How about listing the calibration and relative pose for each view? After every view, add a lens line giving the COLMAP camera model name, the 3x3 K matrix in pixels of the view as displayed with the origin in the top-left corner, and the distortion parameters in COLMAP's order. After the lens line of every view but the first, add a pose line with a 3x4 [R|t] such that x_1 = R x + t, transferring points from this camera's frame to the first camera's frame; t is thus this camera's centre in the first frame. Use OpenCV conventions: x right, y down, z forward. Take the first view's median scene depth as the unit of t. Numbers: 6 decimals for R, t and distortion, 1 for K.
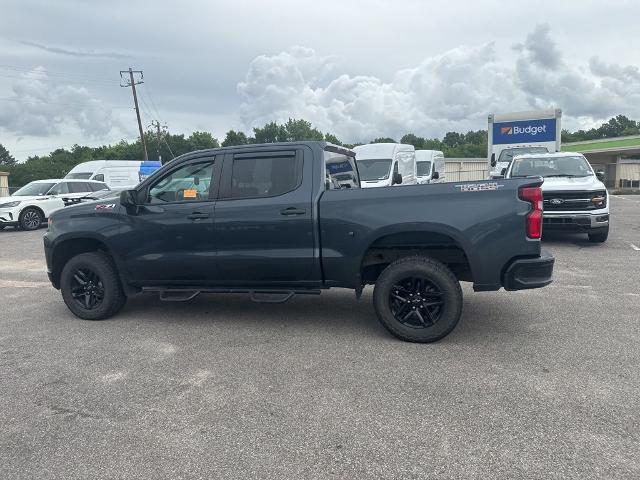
lens RADIAL K [[451.3, 0, 316.8], [0, 451.3, 237.5], [0, 0, 1]] dist [0.070850, -0.098246]
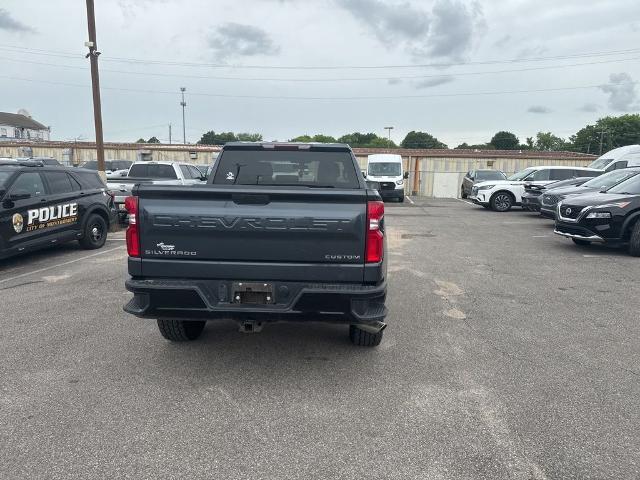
lens RADIAL K [[451.3, 0, 316.8], [0, 451.3, 237.5], [0, 0, 1]] dist [0.070850, -0.098246]
pose [[0.243534, 0.168808, -0.955089, 0.335240], [-0.132441, 0.981301, 0.139670, -0.048164], [0.960807, 0.092479, 0.261337, 0.270016]]
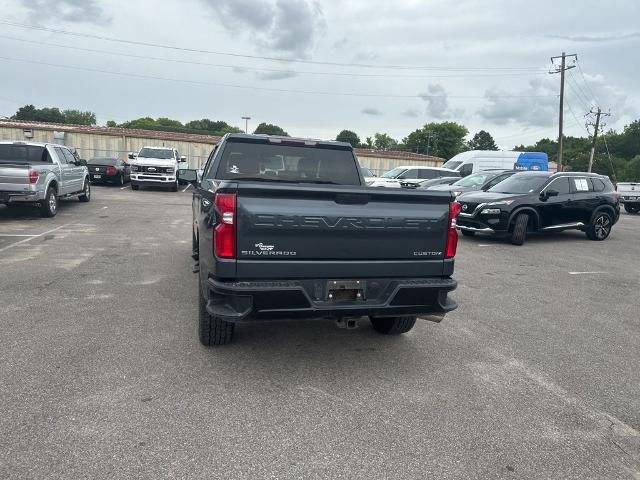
lens RADIAL K [[453.6, 0, 320.0], [0, 453.6, 240.0], [0, 0, 1]] dist [0.069812, -0.105285]
pose [[0.551183, 0.187483, -0.813048, 0.297142], [-0.166506, 0.979544, 0.112998, -0.035875], [0.817602, 0.073094, 0.571126, 0.166924]]
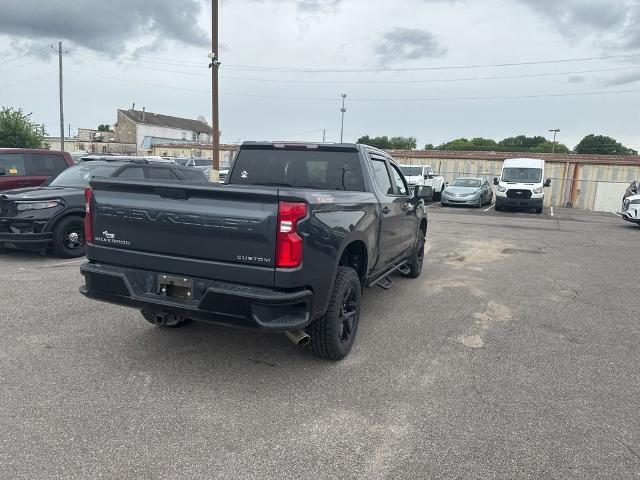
lens RADIAL K [[451.3, 0, 316.8], [0, 451.3, 237.5], [0, 0, 1]] dist [0.070850, -0.098246]
pose [[-0.091585, 0.166416, -0.981793, 0.331733], [-0.153926, 0.971721, 0.179067, -0.060165], [0.983829, 0.167524, -0.063379, 0.370587]]
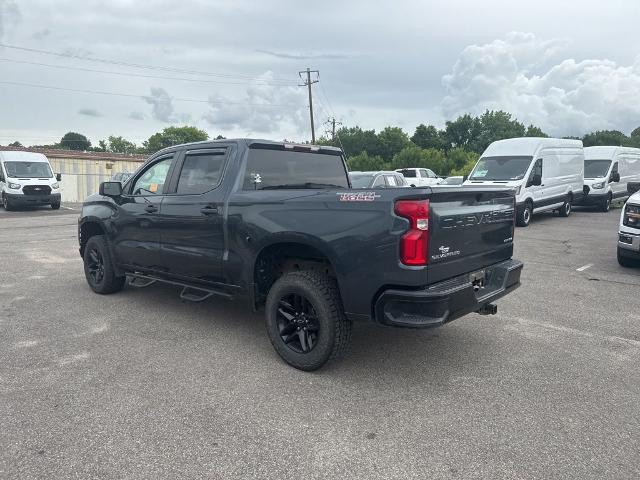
lens RADIAL K [[451.3, 0, 316.8], [0, 451.3, 237.5], [0, 0, 1]] dist [0.070850, -0.098246]
pose [[0.910701, 0.088976, -0.403369, 0.155390], [-0.084185, 0.996009, 0.029634, -0.013451], [0.404396, 0.006970, 0.914557, 0.055479]]
